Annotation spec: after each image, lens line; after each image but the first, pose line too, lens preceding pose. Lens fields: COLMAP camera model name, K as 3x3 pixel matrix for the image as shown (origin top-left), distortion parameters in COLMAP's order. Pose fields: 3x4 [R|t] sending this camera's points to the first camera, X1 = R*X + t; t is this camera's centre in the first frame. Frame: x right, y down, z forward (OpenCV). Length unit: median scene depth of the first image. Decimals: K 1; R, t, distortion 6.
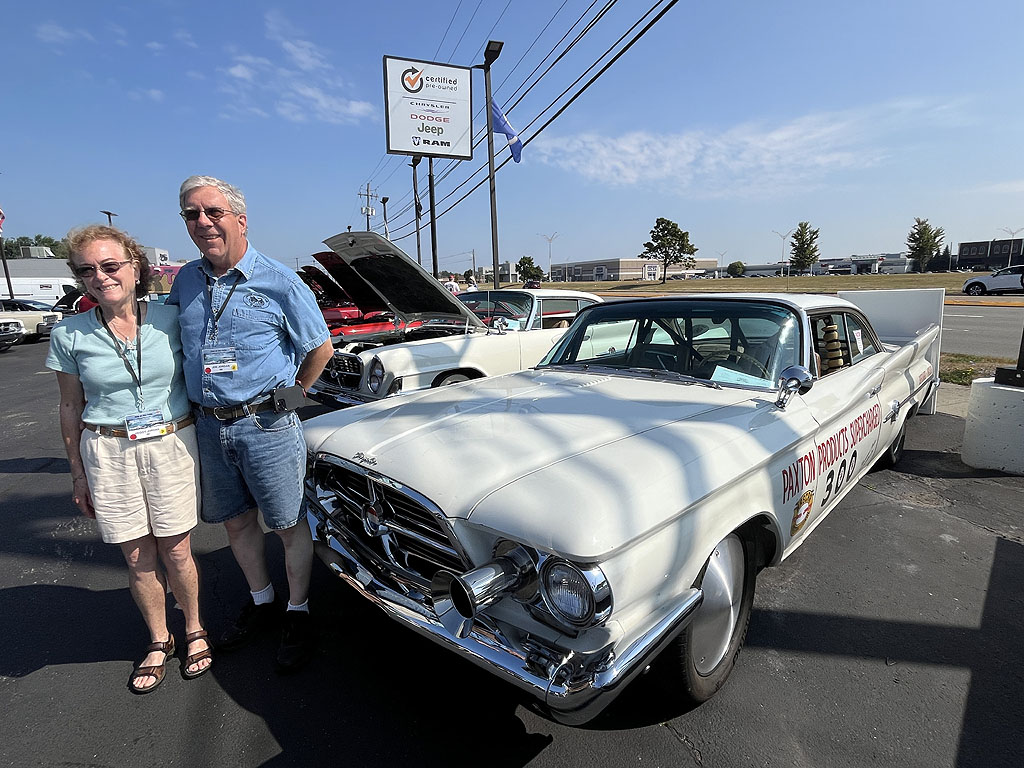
lens RADIAL K [[503.4, 0, 506.1], [0, 503.4, 380.5], [0, 0, 1]] dist [-0.003614, -0.001127]
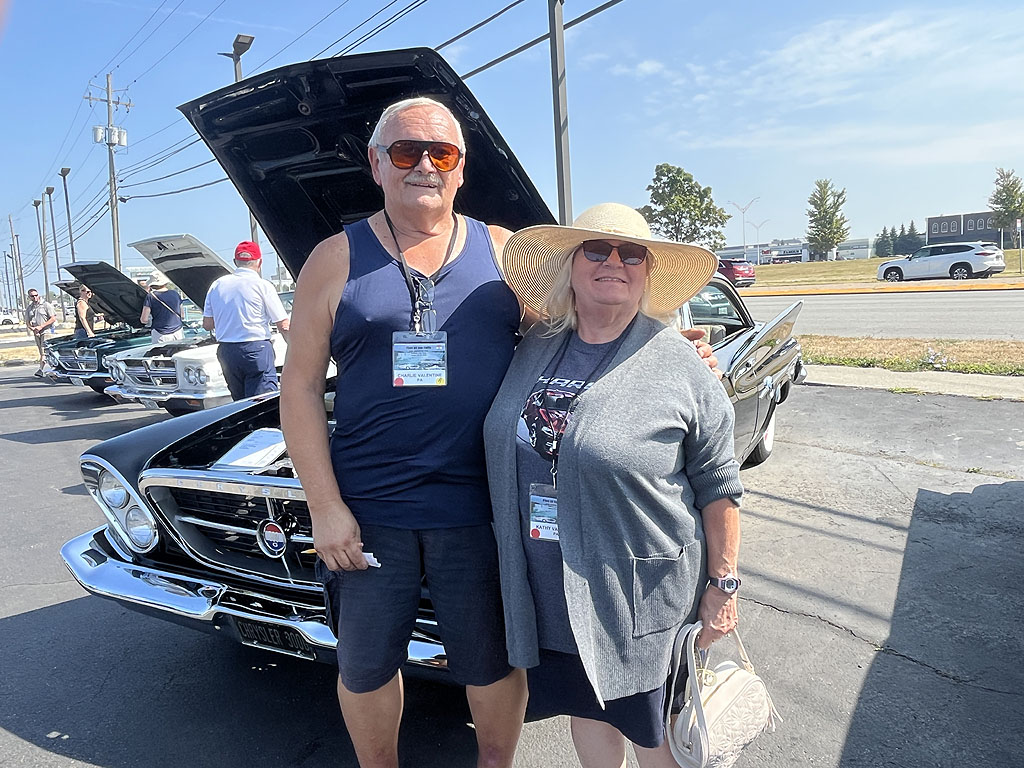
lens RADIAL K [[764.2, 0, 507.7], [0, 764.2, 384.7], [0, 0, 1]] dist [-0.004246, -0.004337]
pose [[0.961851, -0.070200, 0.264415, -0.138835], [0.088251, 0.994466, -0.057001, -0.050810], [-0.258950, 0.078161, 0.962723, 0.294161]]
